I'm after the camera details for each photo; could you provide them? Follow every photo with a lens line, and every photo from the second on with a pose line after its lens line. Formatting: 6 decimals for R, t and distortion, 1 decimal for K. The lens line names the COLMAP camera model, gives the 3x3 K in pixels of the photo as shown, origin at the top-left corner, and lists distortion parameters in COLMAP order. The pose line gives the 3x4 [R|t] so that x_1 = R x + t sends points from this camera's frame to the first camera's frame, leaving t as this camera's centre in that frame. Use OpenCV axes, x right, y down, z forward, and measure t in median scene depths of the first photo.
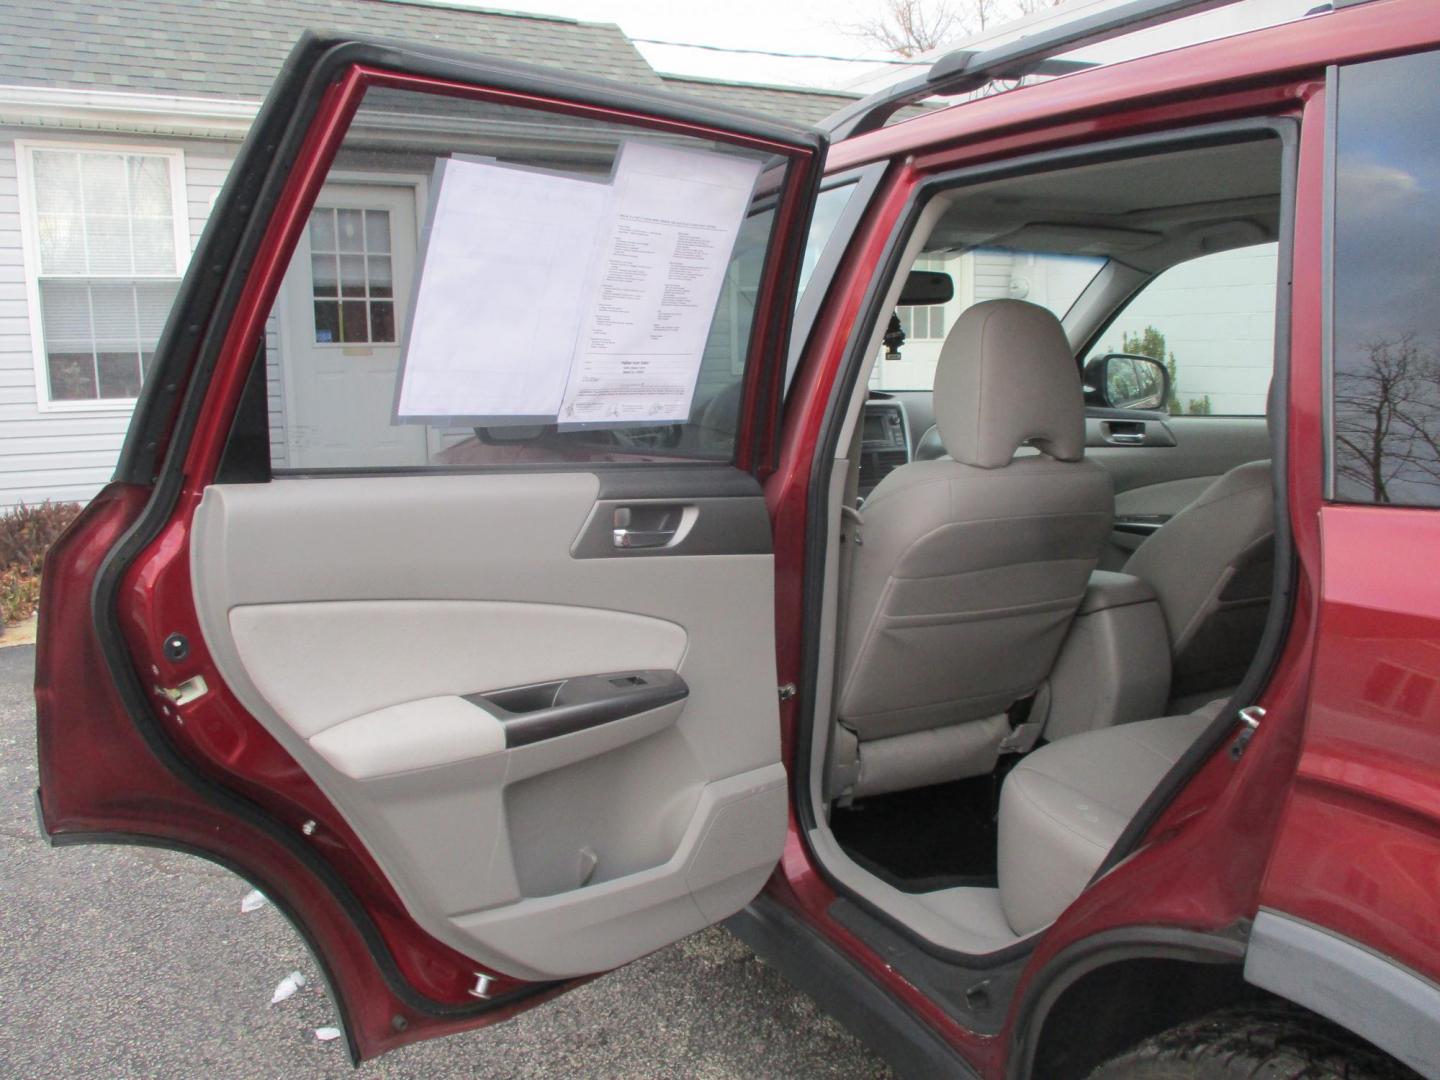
lens RADIAL K [[1196.1, 0, 717.8], [0, 1196.1, 537.5], [0, 0, 1]] dist [-0.028830, 0.002266]
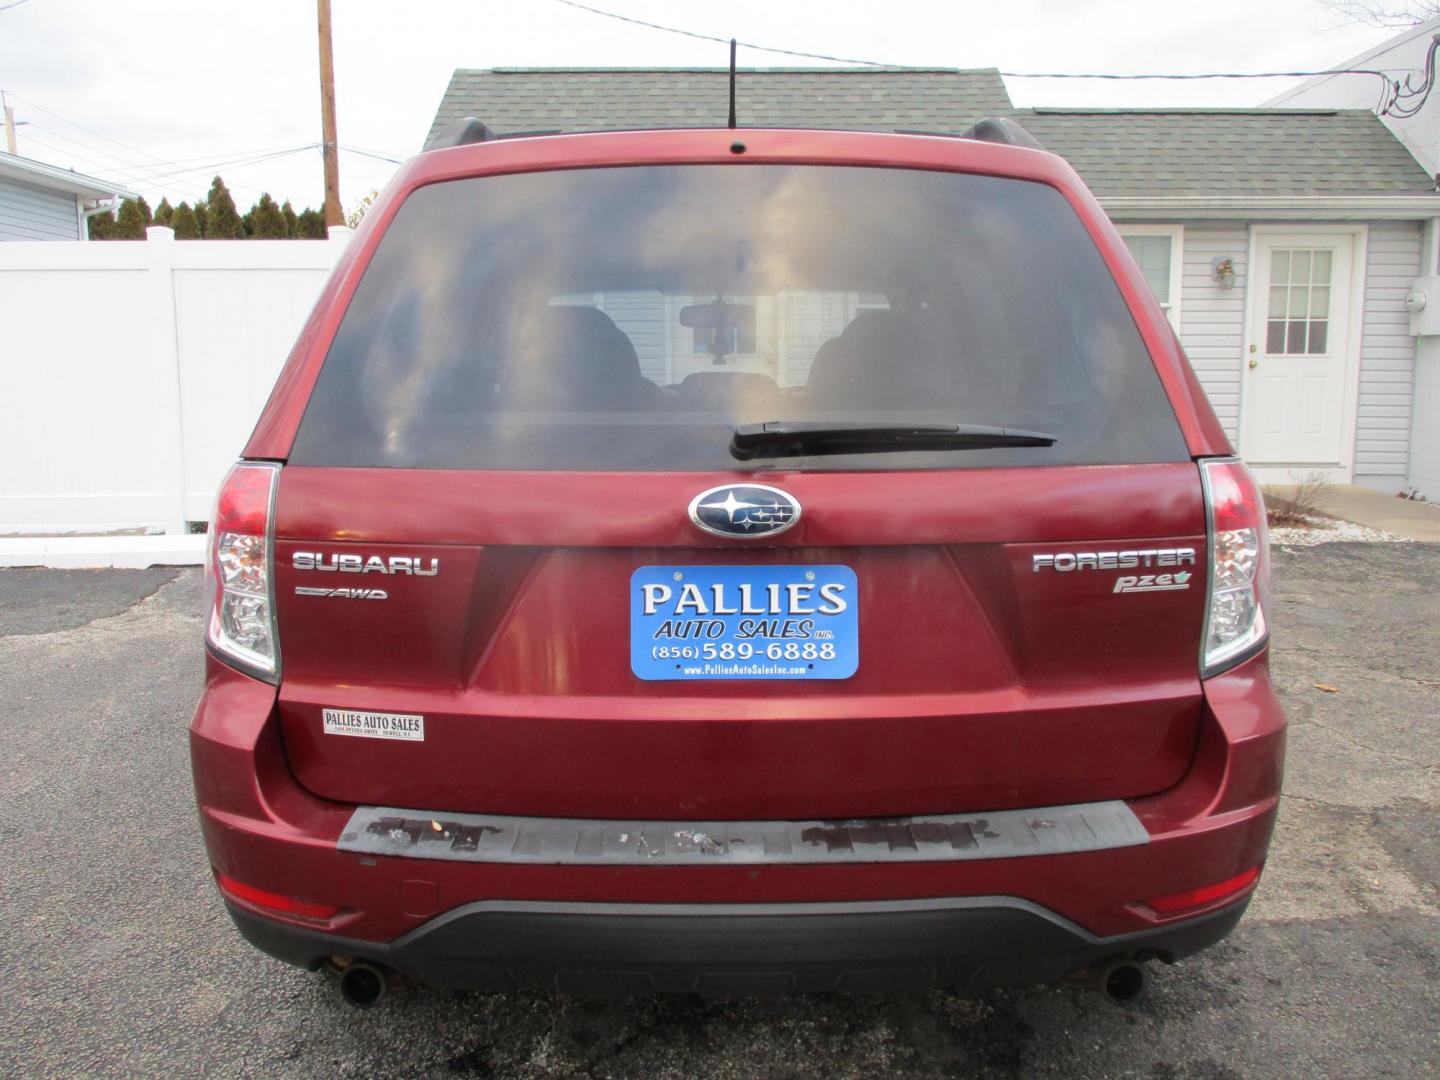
lens RADIAL K [[1196.1, 0, 717.8], [0, 1196.1, 537.5], [0, 0, 1]] dist [-0.028830, 0.002266]
pose [[0.877551, 0.079119, -0.472910, 0.298003], [-0.084525, 0.996373, 0.009848, 0.016701], [0.471974, 0.031330, 0.881056, -0.099265]]
